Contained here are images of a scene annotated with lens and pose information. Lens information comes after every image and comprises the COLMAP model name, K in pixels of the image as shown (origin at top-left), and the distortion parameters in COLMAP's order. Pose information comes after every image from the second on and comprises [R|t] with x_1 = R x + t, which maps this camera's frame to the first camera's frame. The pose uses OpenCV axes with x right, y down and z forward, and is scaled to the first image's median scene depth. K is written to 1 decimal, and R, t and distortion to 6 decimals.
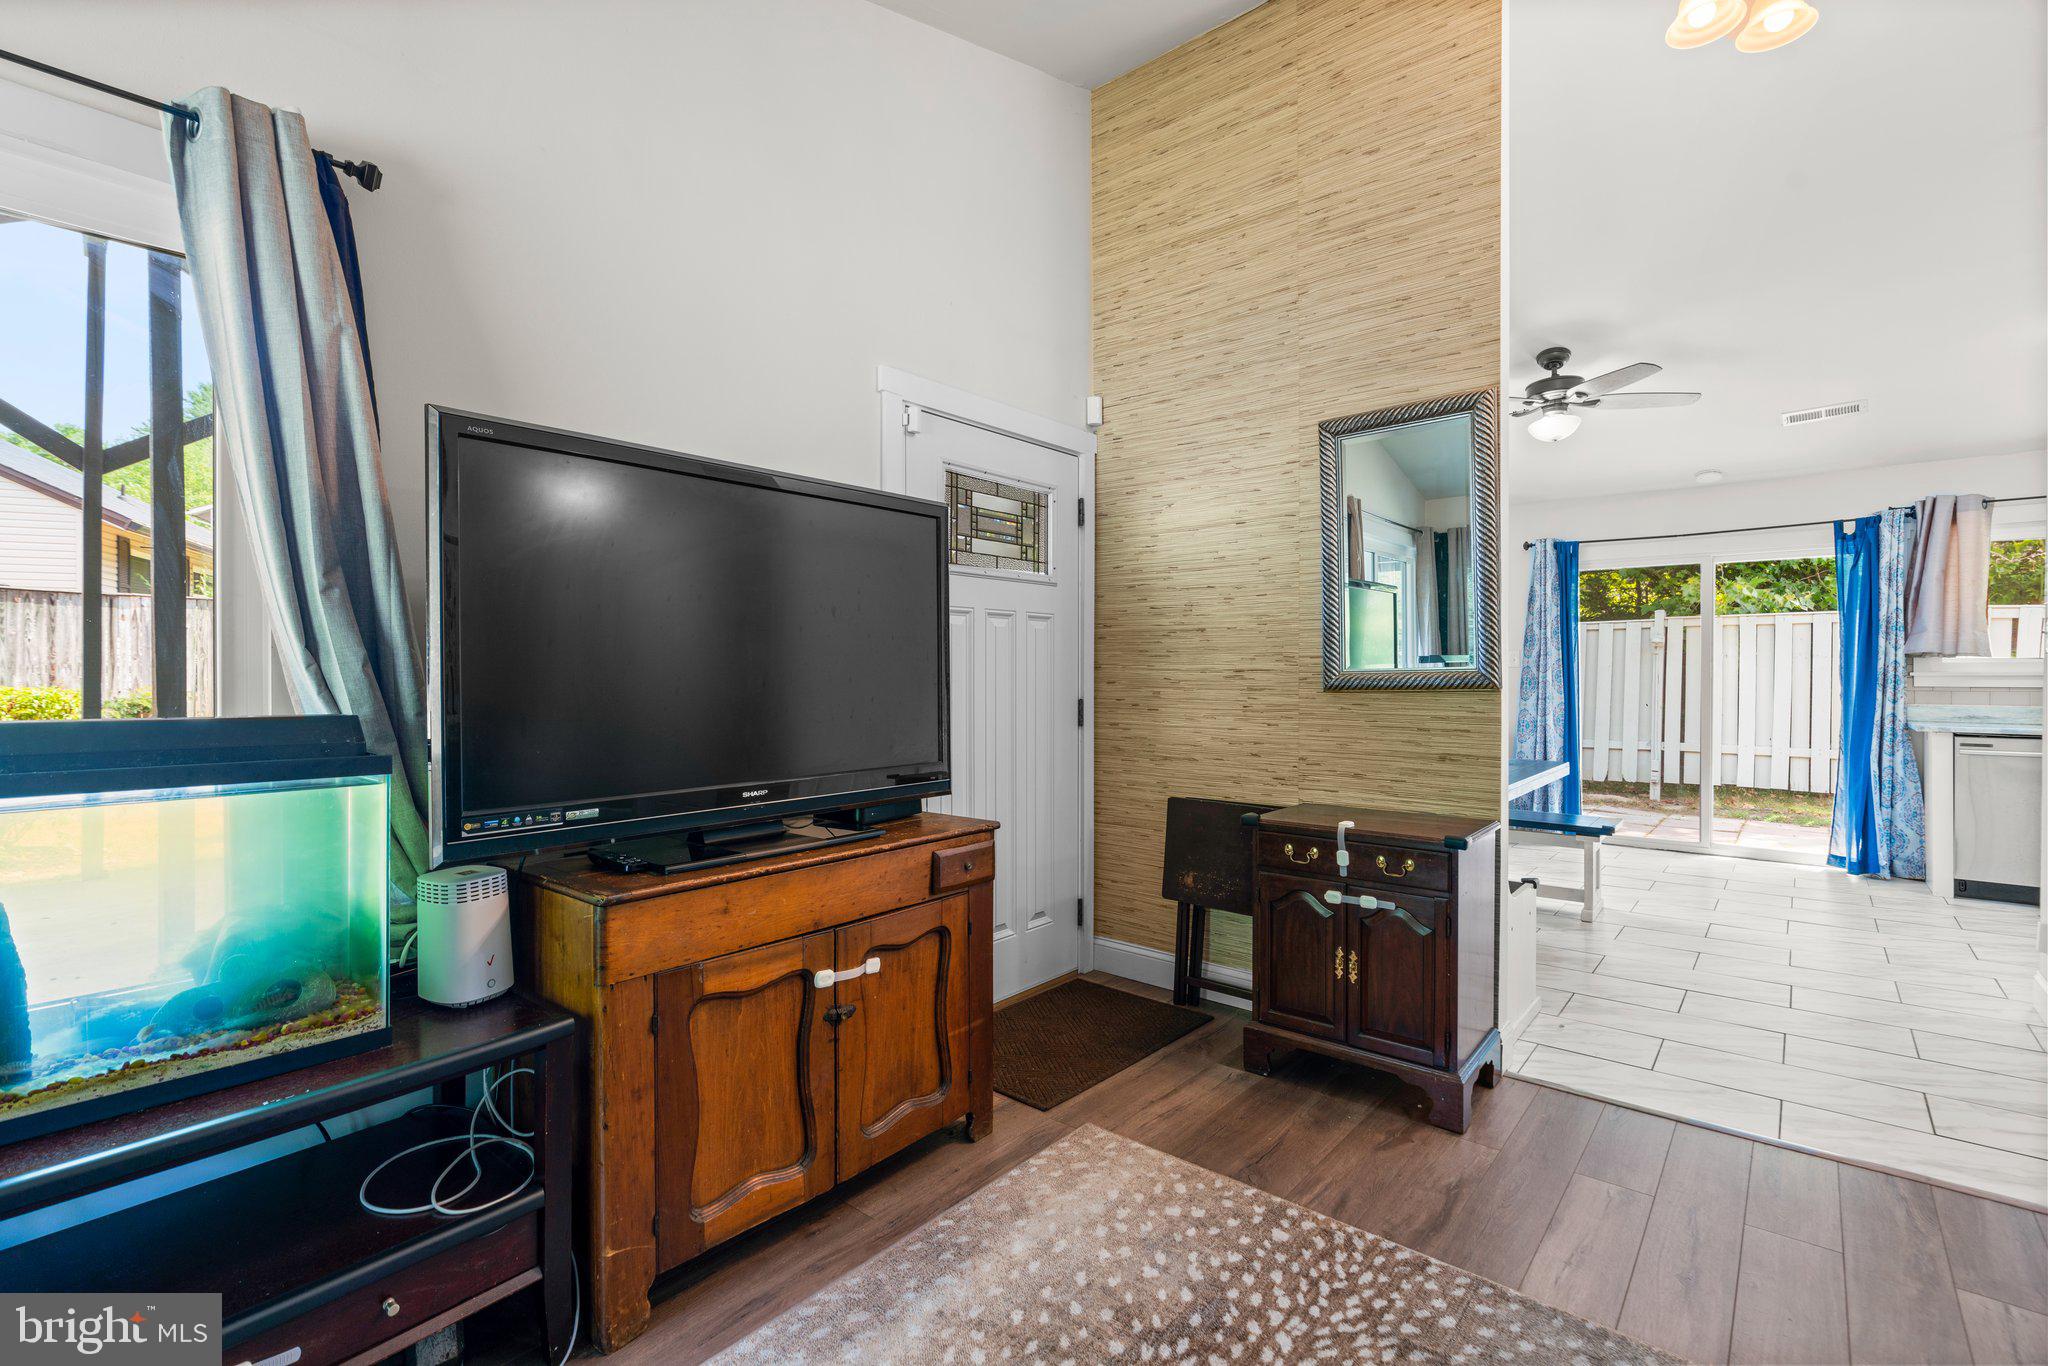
lens RADIAL K [[921.5, 0, 1020.6], [0, 921.5, 685.9], [0, 0, 1]] dist [-0.001418, -0.000099]
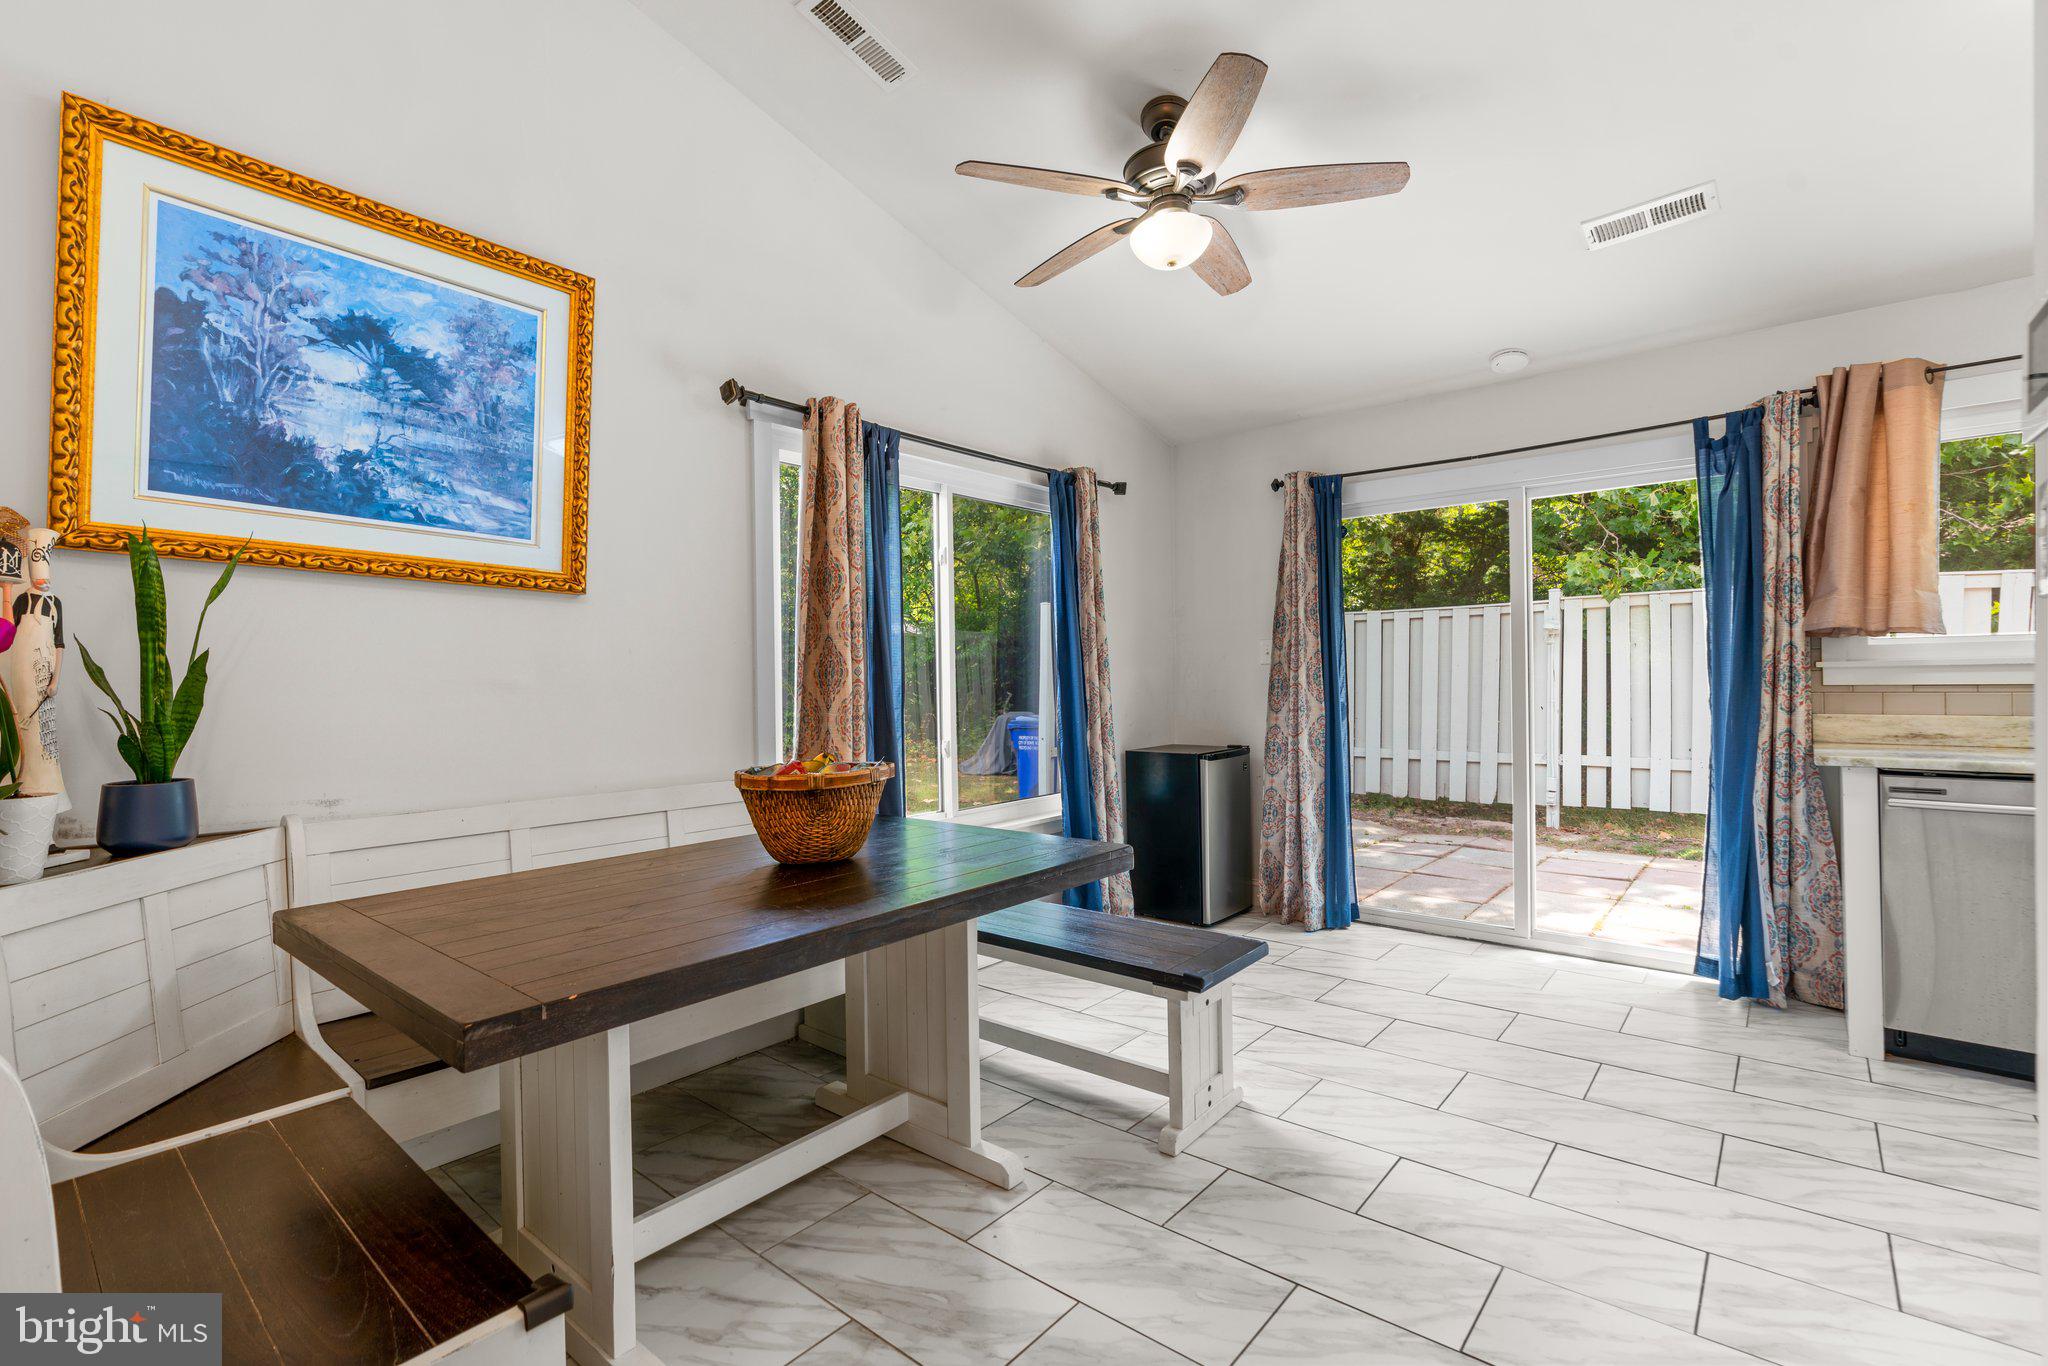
lens RADIAL K [[921.5, 0, 1027.5], [0, 921.5, 686.2], [0, 0, 1]] dist [-0.001418, -0.000099]
pose [[0.999844, -0.016170, 0.007072, 0.442688], [0.016189, 0.999865, -0.002688, -0.005674], [-0.007027, 0.002802, 0.999971, 0.396902]]
